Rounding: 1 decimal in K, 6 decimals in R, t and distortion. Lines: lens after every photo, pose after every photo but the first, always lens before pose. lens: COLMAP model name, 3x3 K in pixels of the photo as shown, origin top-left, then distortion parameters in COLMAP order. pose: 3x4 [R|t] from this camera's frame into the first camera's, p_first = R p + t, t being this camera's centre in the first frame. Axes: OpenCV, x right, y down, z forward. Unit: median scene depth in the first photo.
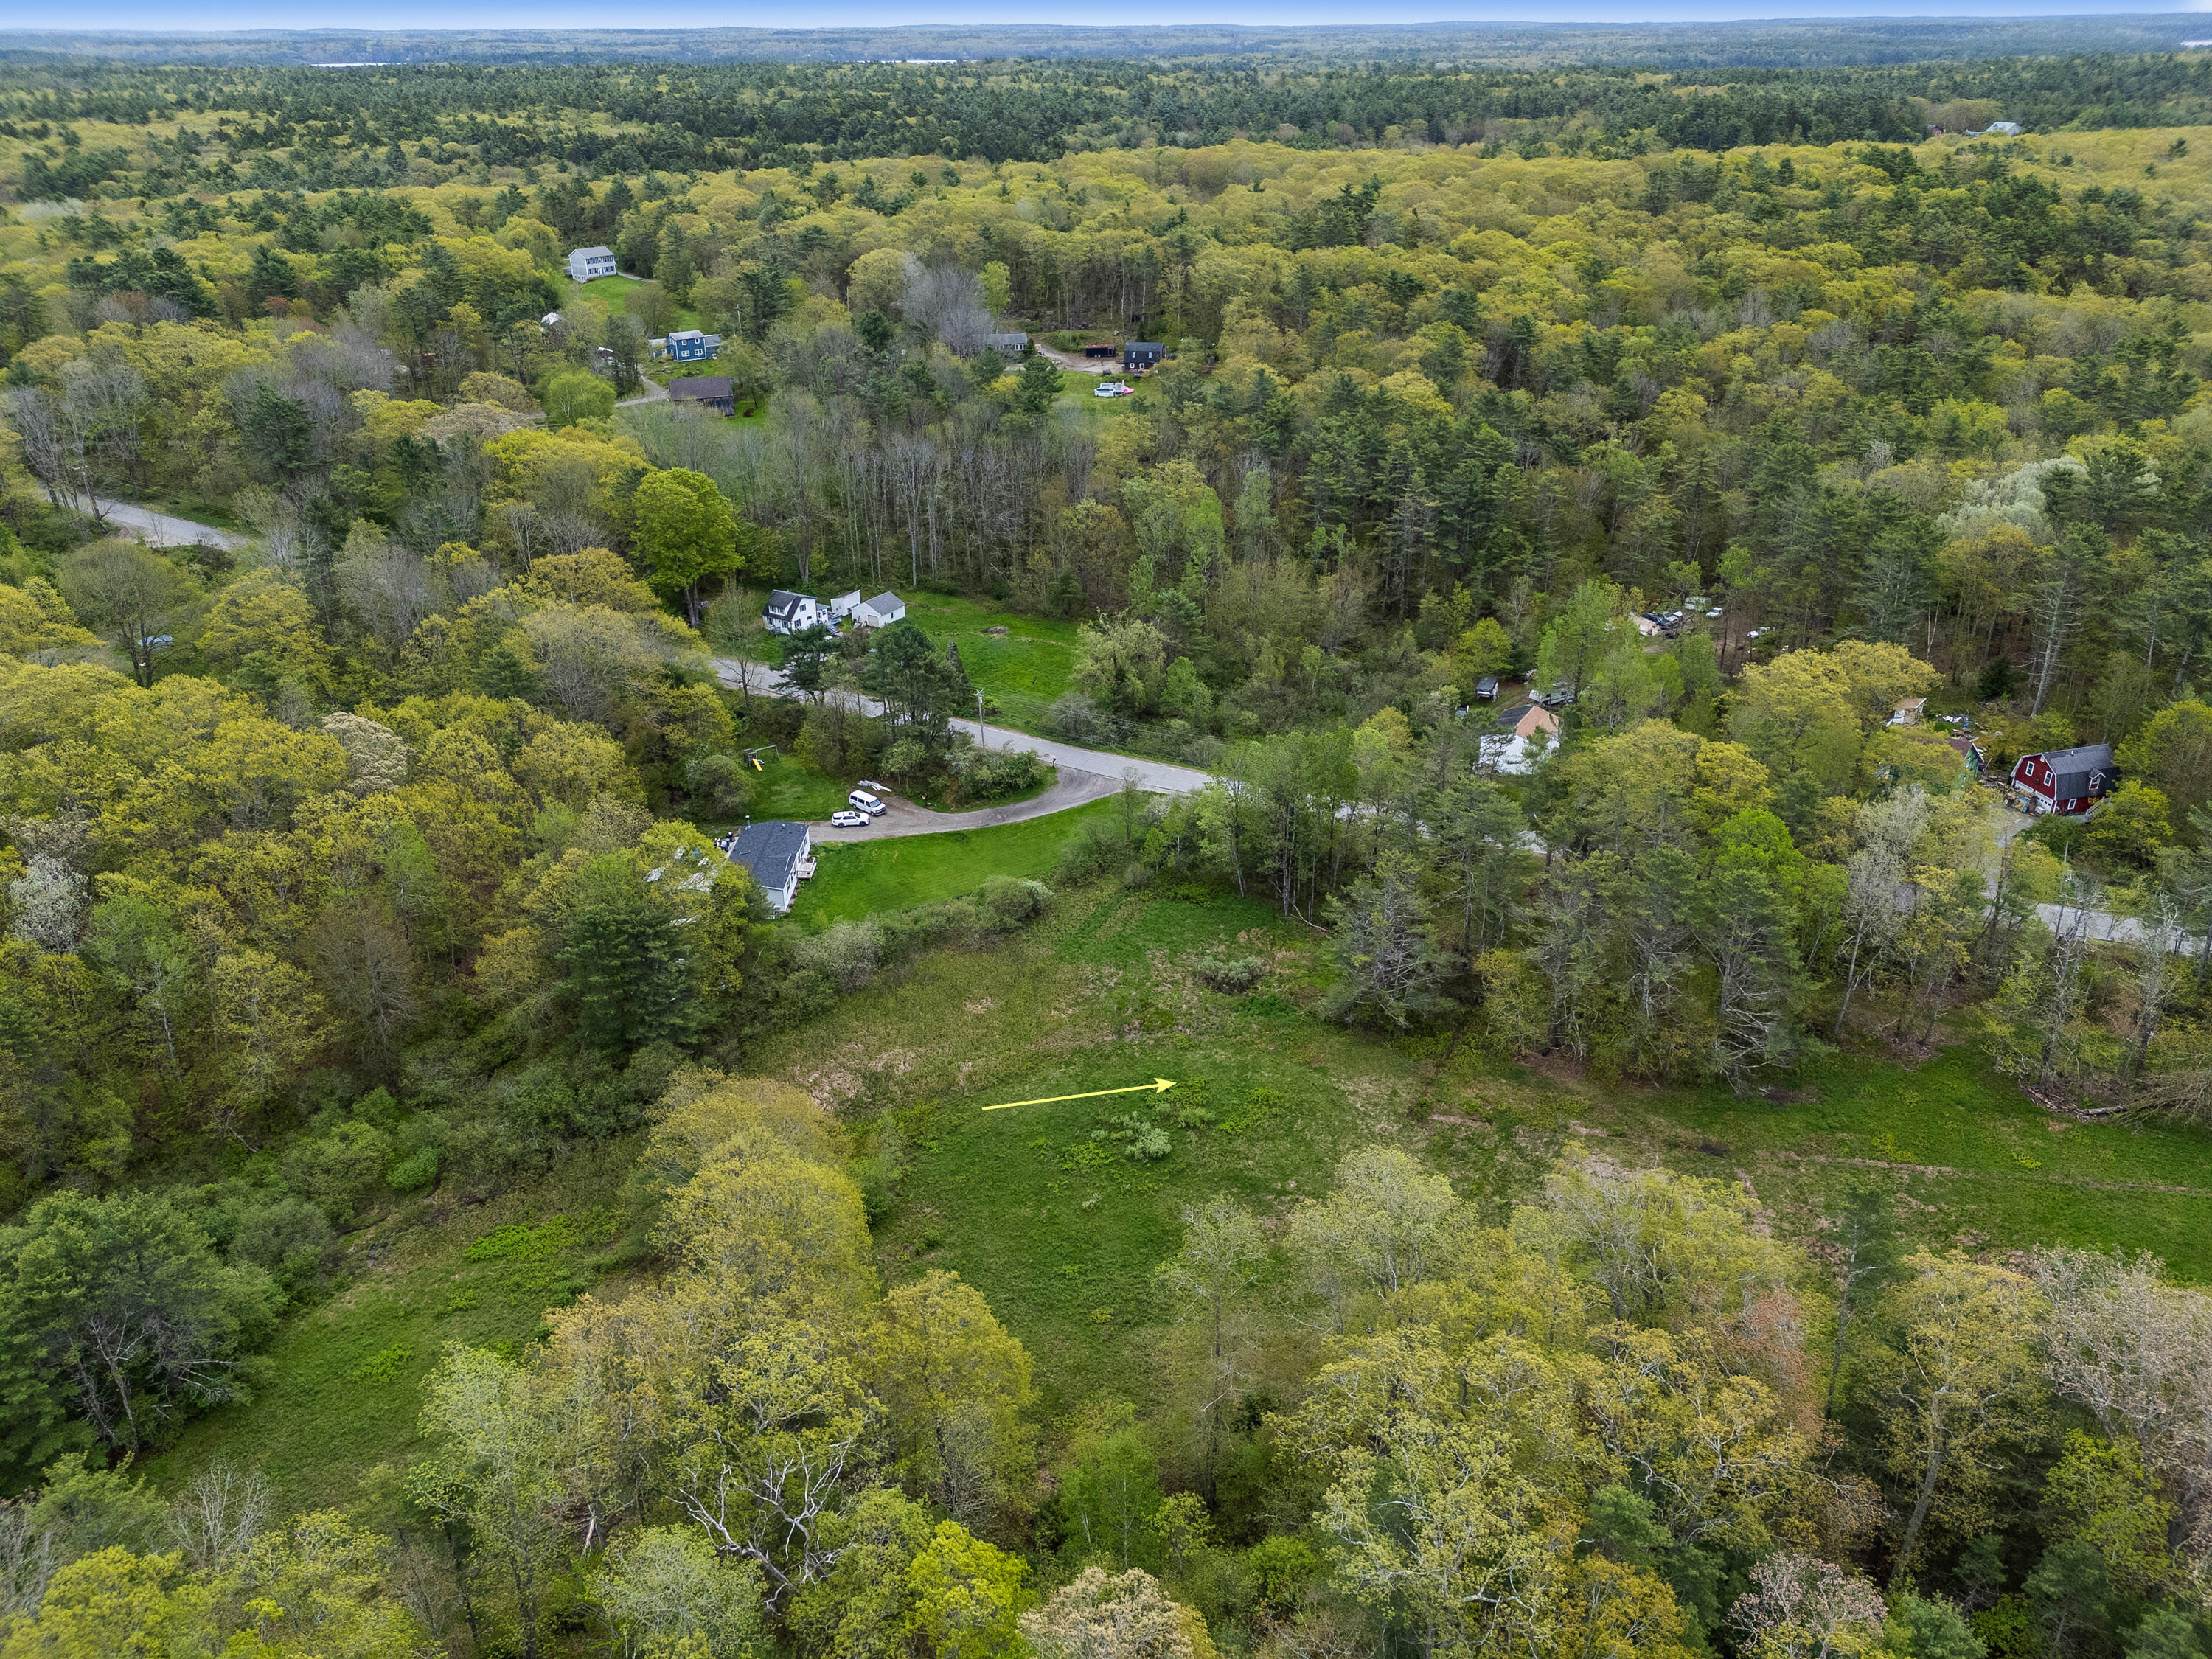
lens RADIAL K [[1579.2, 0, 1110.4], [0, 1579.2, 785.9], [0, 0, 1]] dist [0.065603, -0.063795]
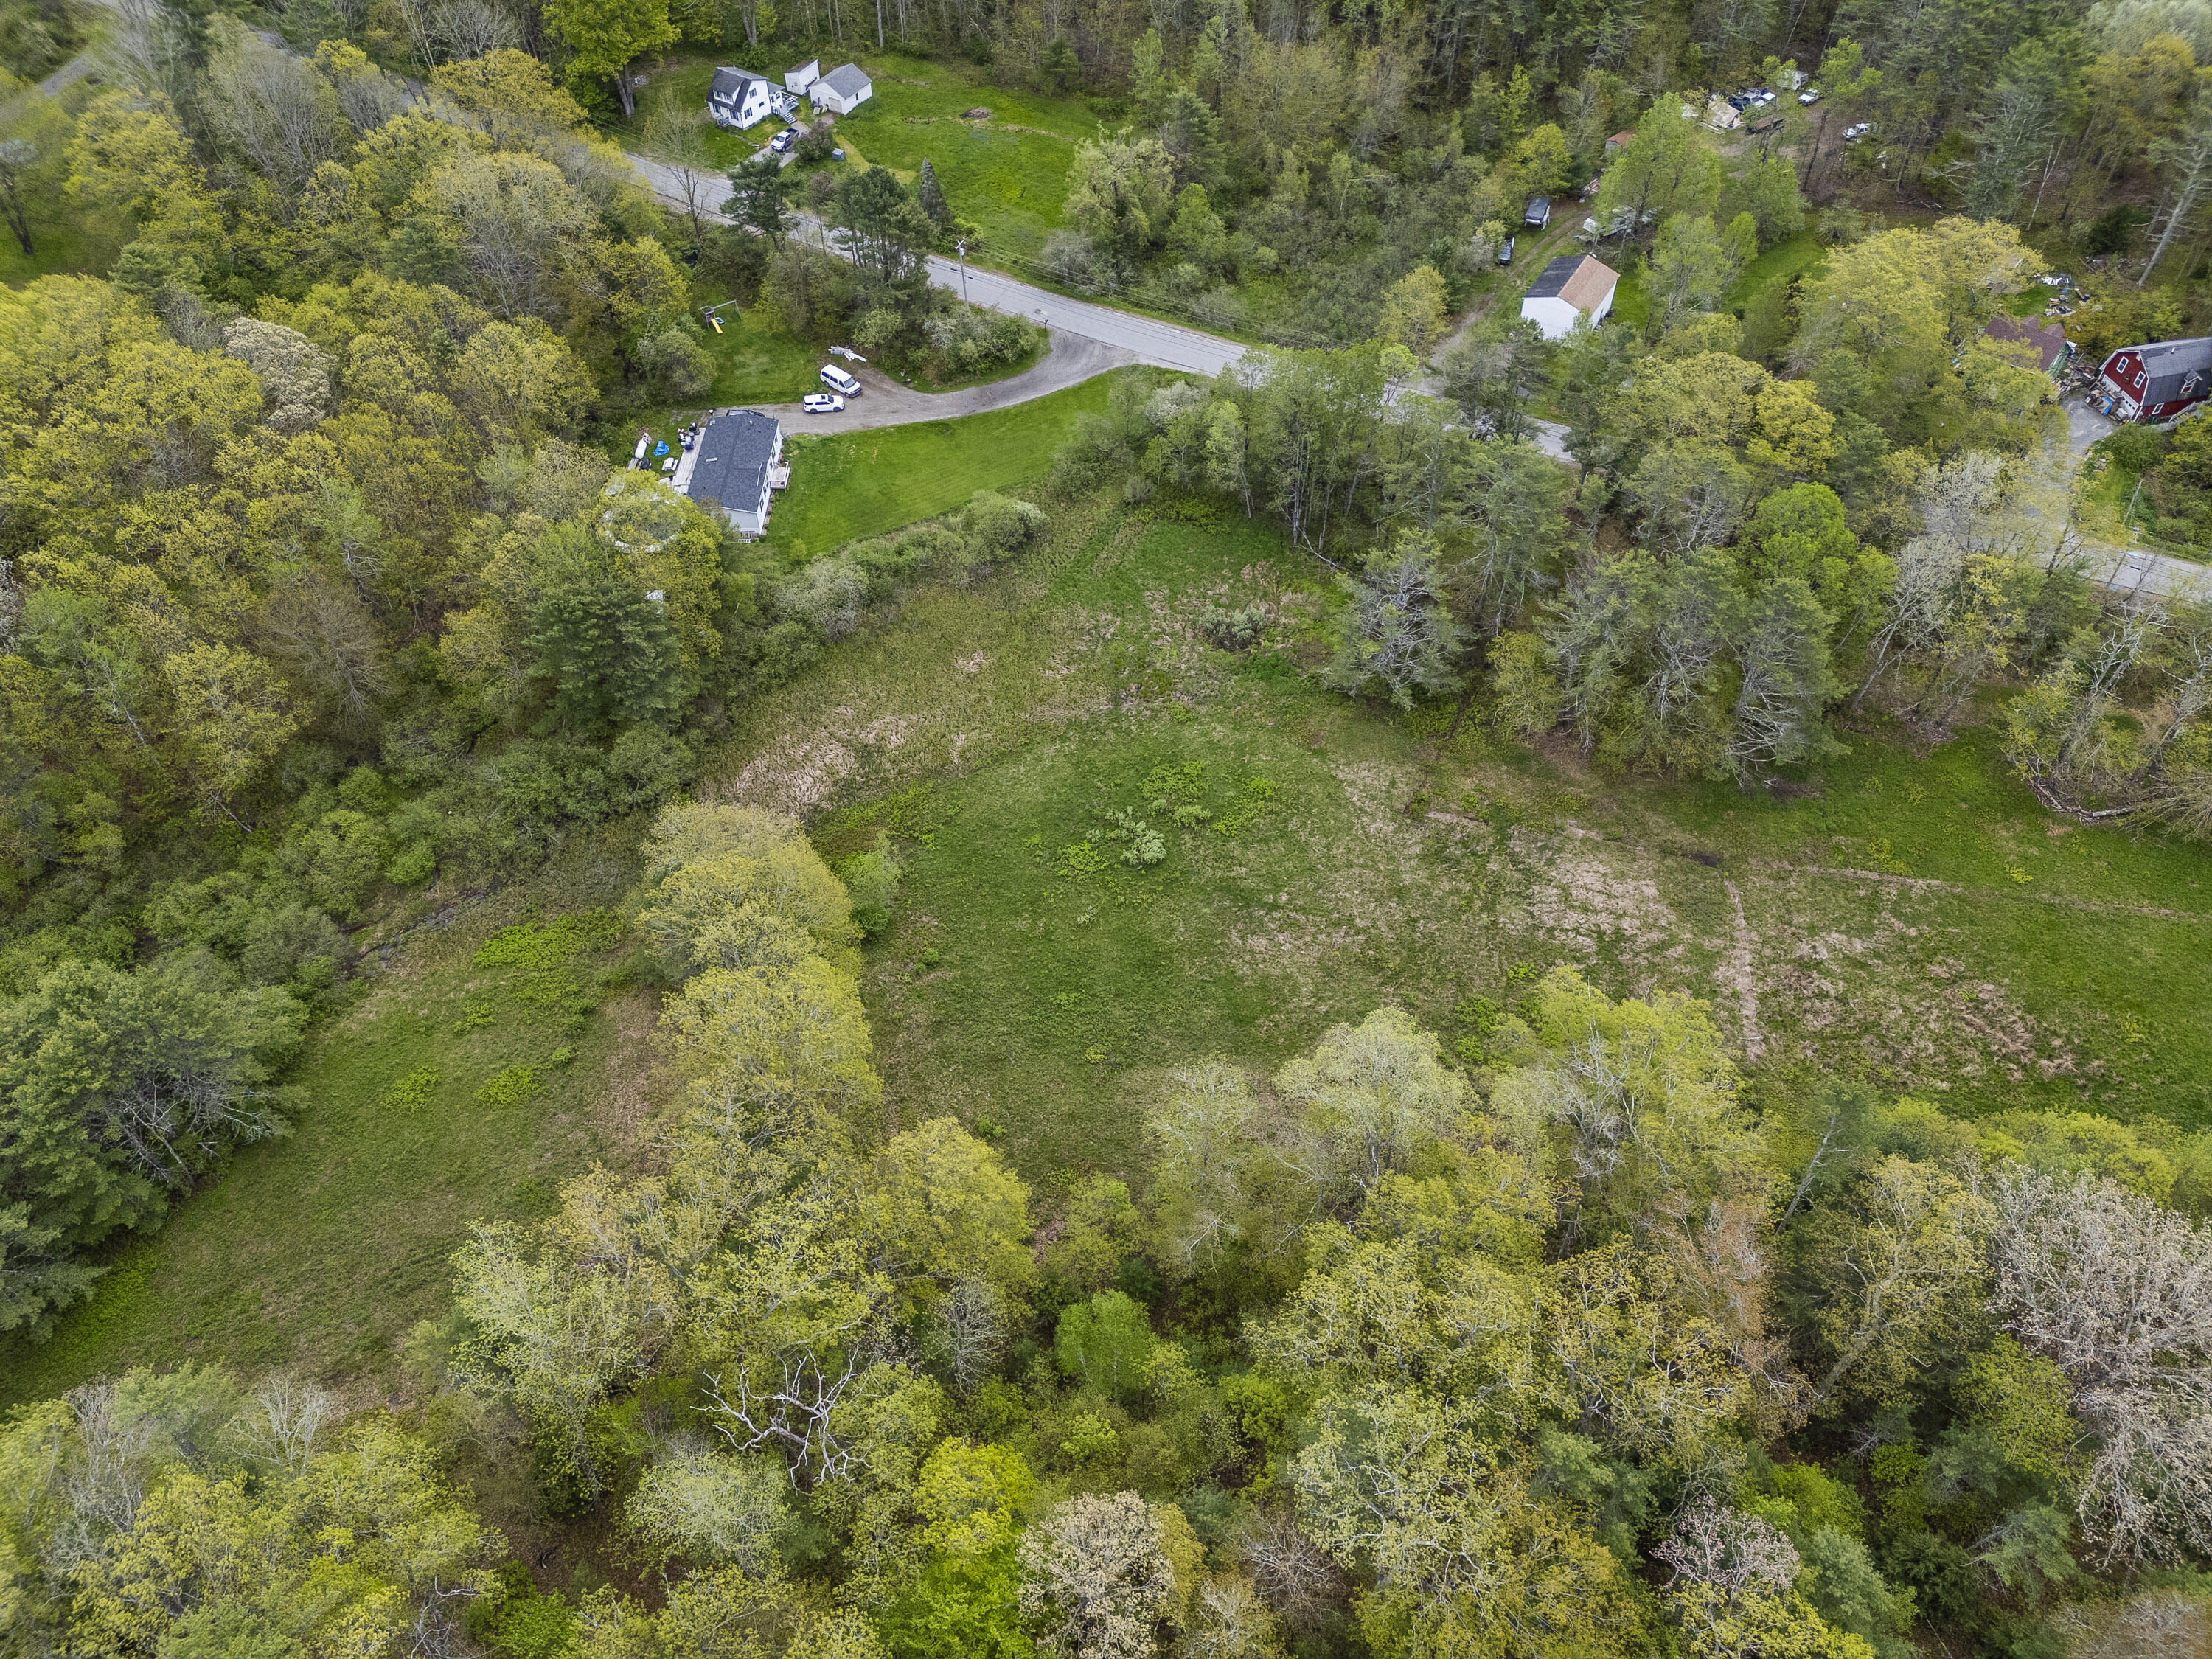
lens RADIAL K [[1610.9, 0, 1109.3], [0, 1610.9, 830.1], [0, 0, 1]] dist [0.074447, -0.074458]
pose [[0.999962, 0.008036, 0.003260, -0.000747], [-0.008672, 0.925199, 0.379384, -0.133513], [0.000032, -0.379398, 0.925234, 0.048043]]
